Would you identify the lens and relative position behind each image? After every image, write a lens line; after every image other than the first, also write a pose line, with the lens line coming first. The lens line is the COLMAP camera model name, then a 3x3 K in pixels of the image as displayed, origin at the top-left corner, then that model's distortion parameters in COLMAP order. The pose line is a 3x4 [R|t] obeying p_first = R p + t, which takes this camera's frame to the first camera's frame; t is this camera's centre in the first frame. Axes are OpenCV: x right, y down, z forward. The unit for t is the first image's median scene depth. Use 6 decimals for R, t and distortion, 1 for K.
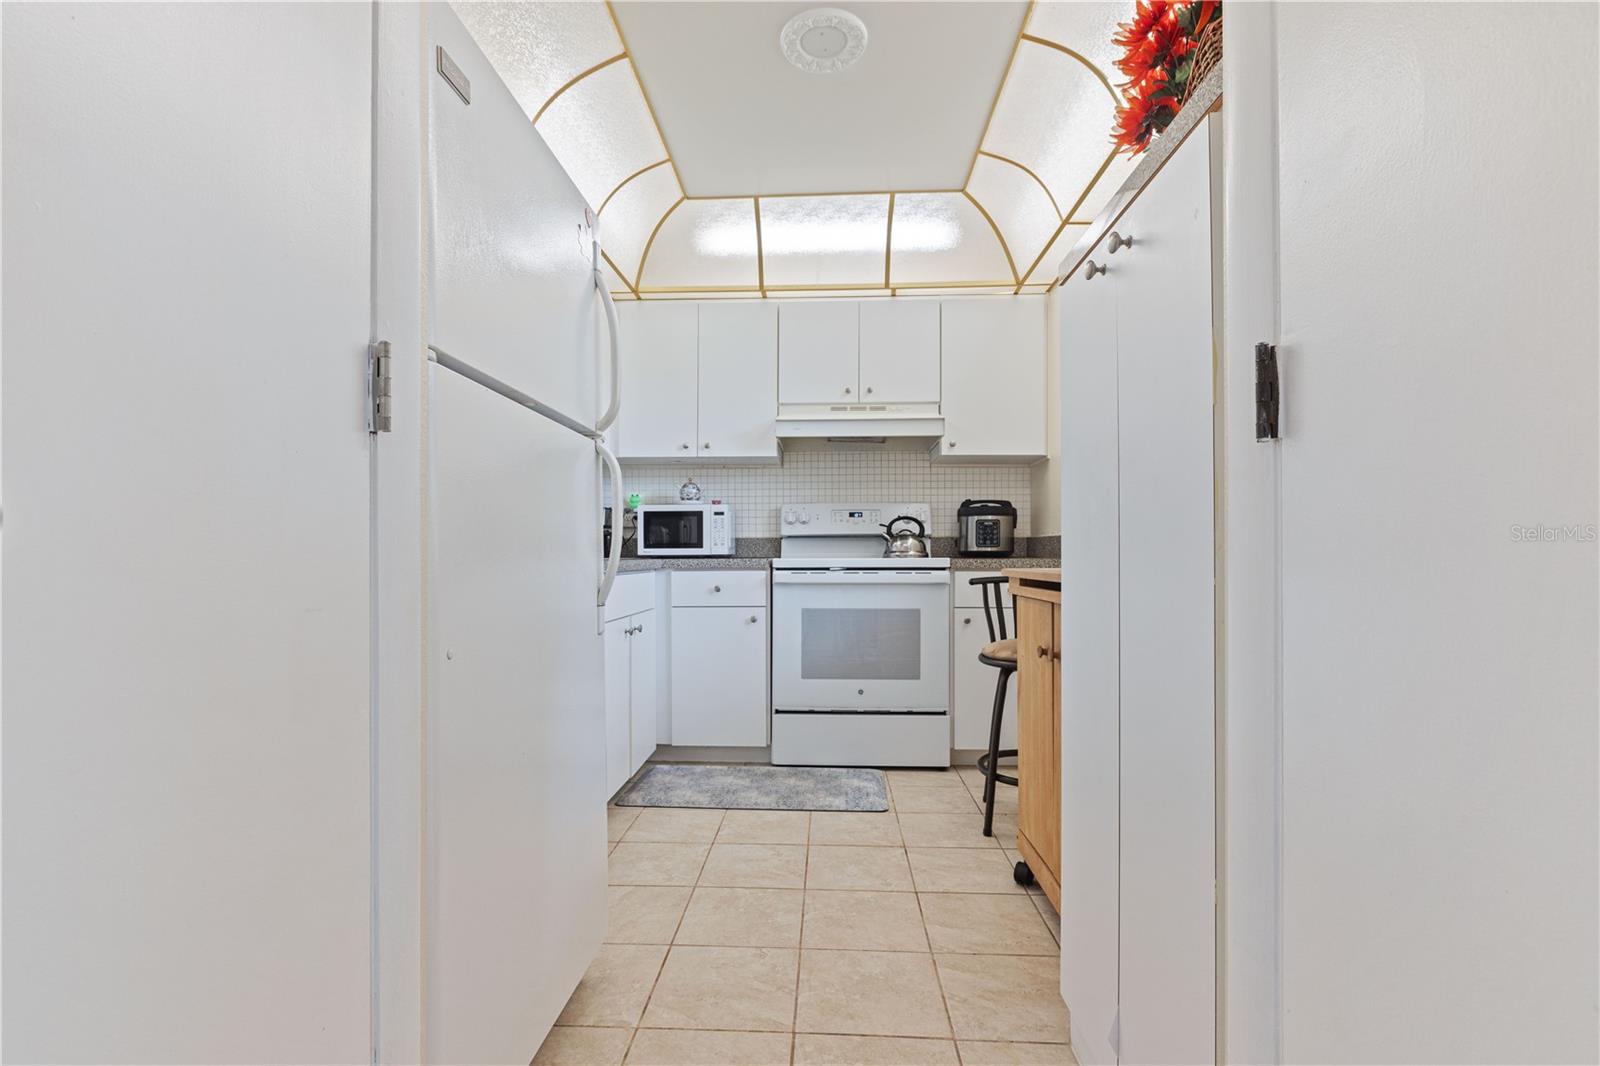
lens RADIAL K [[729.3, 0, 778.2], [0, 729.3, 581.3], [0, 0, 1]] dist [-0.003084, -0.000011]
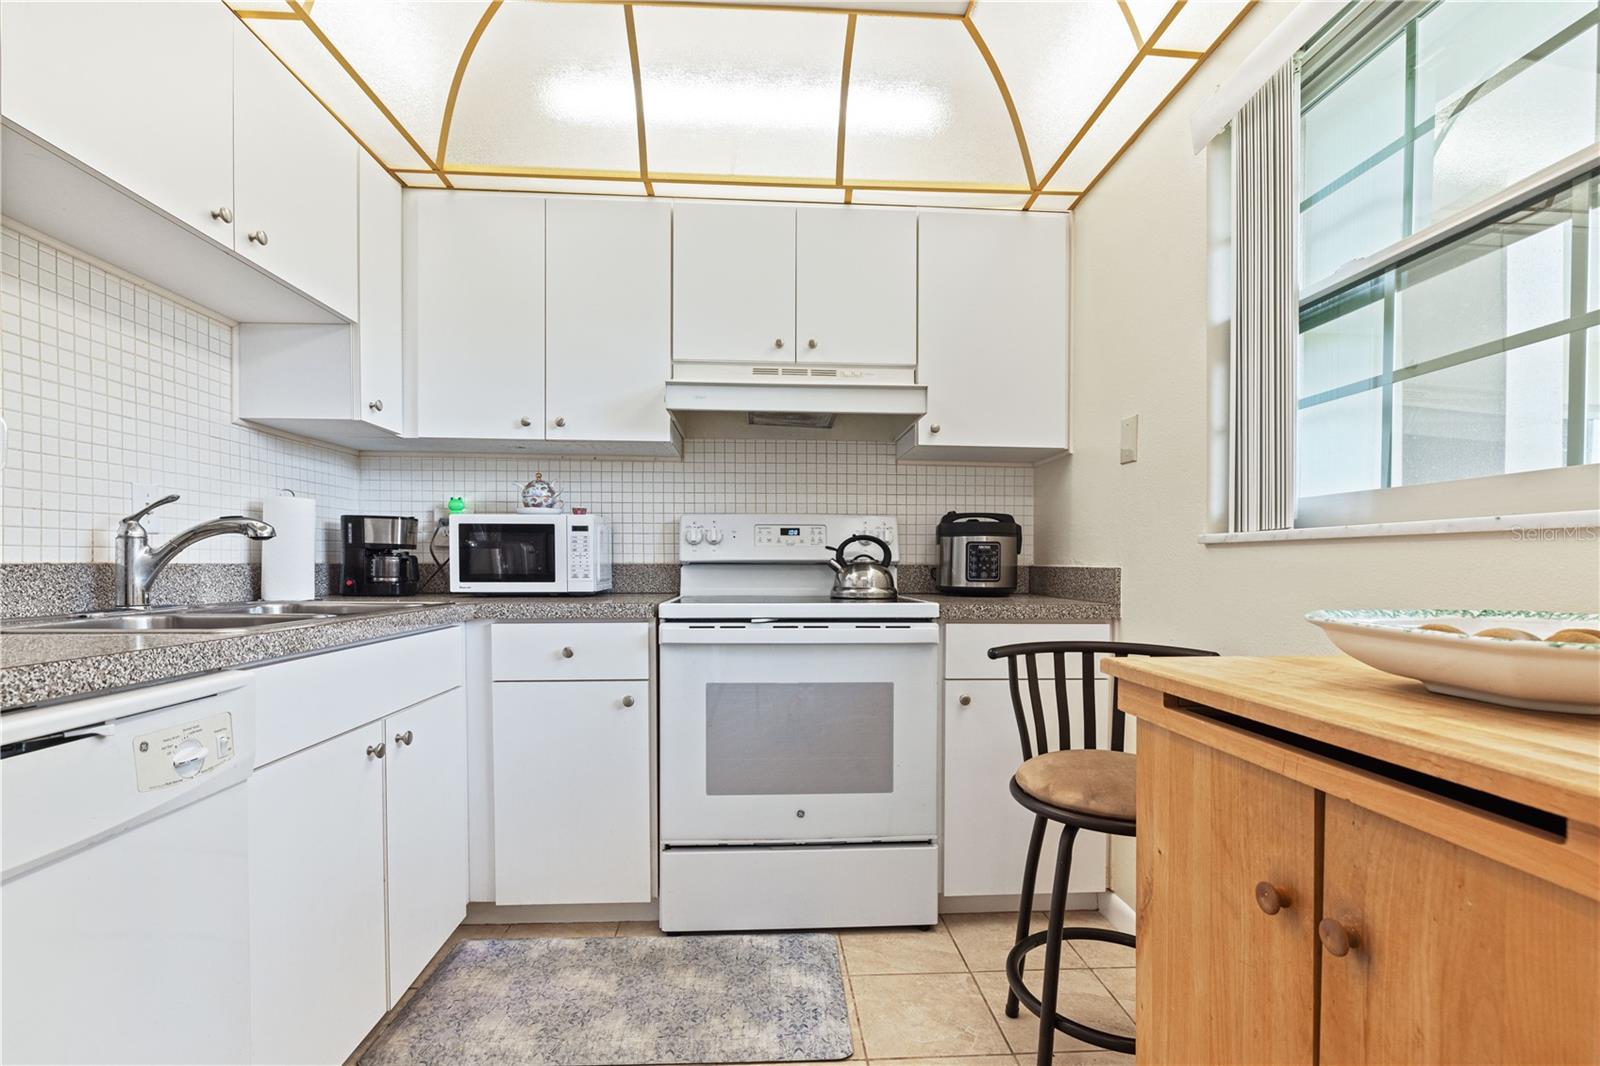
lens RADIAL K [[744.6, 0, 803.3], [0, 744.6, 590.3], [0, 0, 1]] dist [-0.010291, 0.000057]
pose [[0.990919, -0.000986, 0.134460, 0.027505], [0.001197, 0.999998, -0.001493, -0.039490], [-0.134458, 0.001640, 0.990918, 0.342574]]
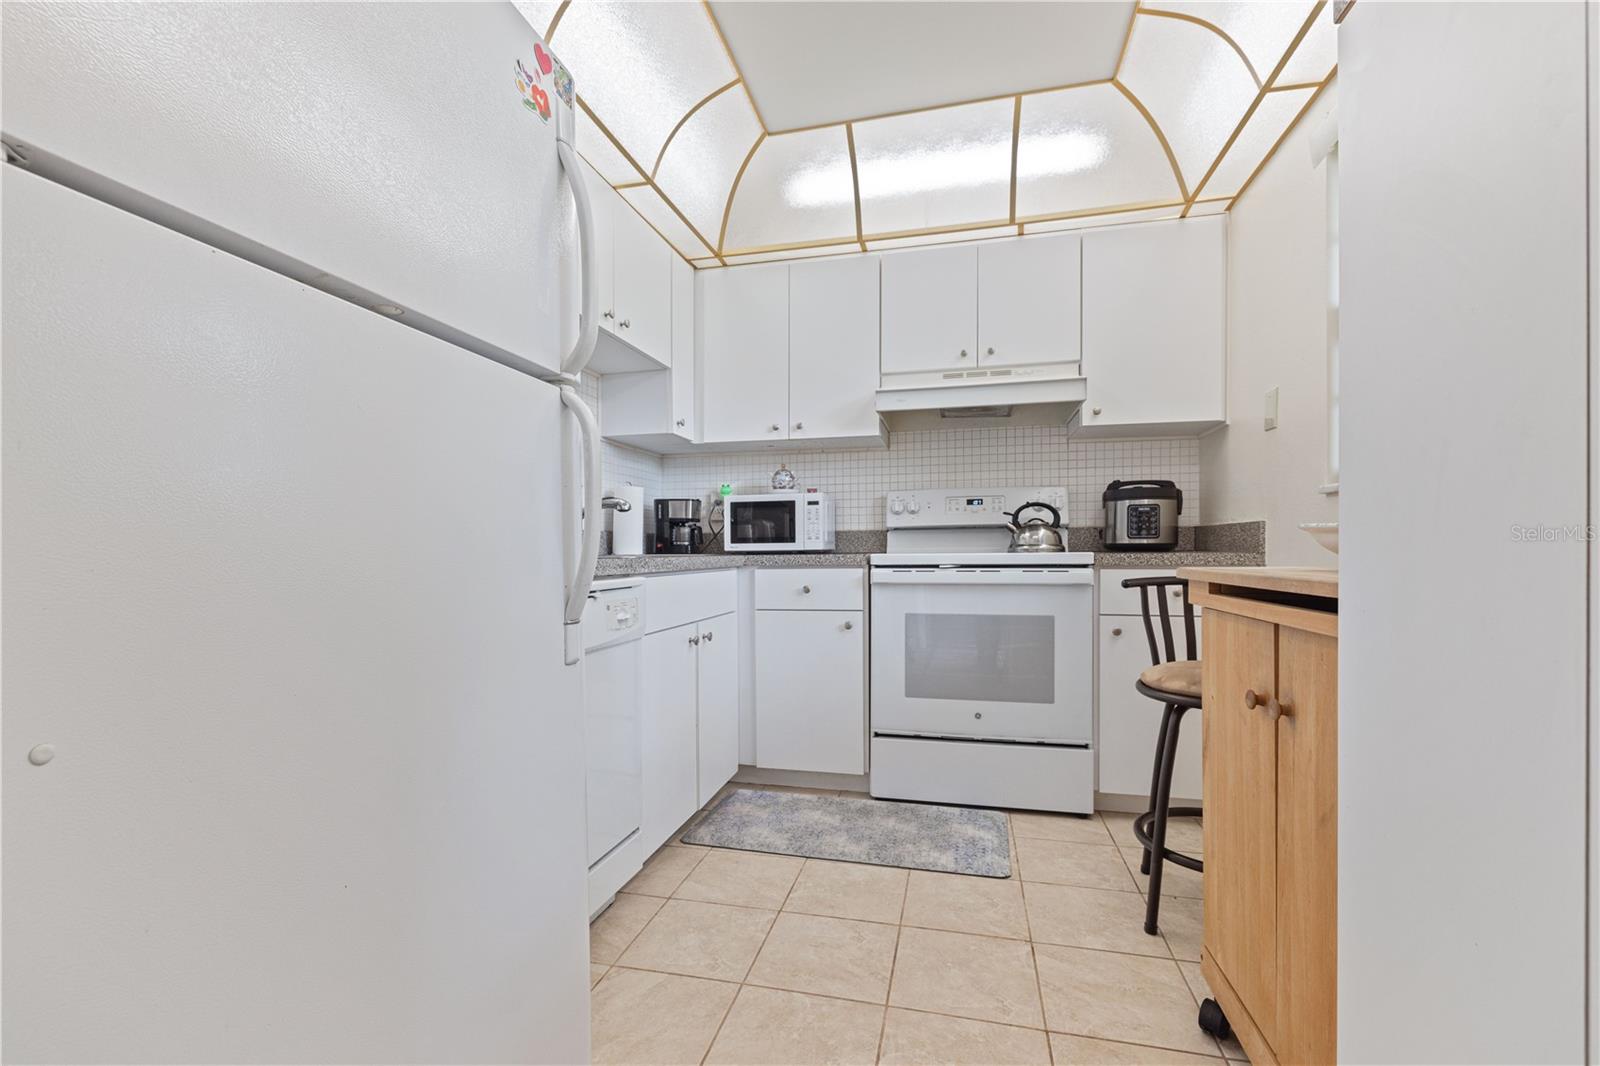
lens RADIAL K [[696.7, 0, 782.4], [0, 696.7, 576.0], [0, 0, 1]] dist [0.000014, -0.000013]
pose [[0.983526, 0.001035, -0.180763, 0.036337], [-0.000867, 0.999999, 0.001007, -0.006341], [0.180764, -0.000834, 0.983526, 0.178832]]
